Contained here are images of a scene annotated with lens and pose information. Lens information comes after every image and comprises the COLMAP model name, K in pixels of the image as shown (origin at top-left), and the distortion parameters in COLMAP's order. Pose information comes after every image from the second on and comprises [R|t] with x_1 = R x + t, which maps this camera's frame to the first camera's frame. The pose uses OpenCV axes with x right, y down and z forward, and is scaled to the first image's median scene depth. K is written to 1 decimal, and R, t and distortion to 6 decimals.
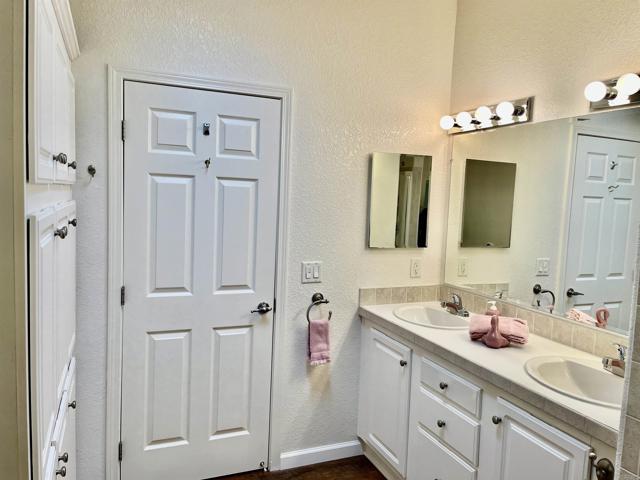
lens RADIAL K [[489.1, 0, 320.0], [0, 489.1, 240.0], [0, 0, 1]] dist [-0.003388, -0.006260]
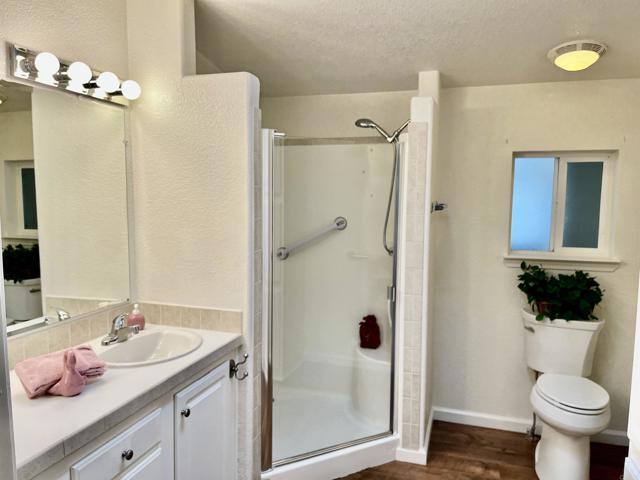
lens RADIAL K [[489.1, 0, 320.0], [0, 489.1, 240.0], [0, 0, 1]] dist [-0.003388, -0.006260]
pose [[-0.746481, -0.120365, 0.654429, -0.440583], [0.020196, 0.978952, 0.203089, -0.171274], [-0.665100, 0.164819, -0.728338, 1.425598]]
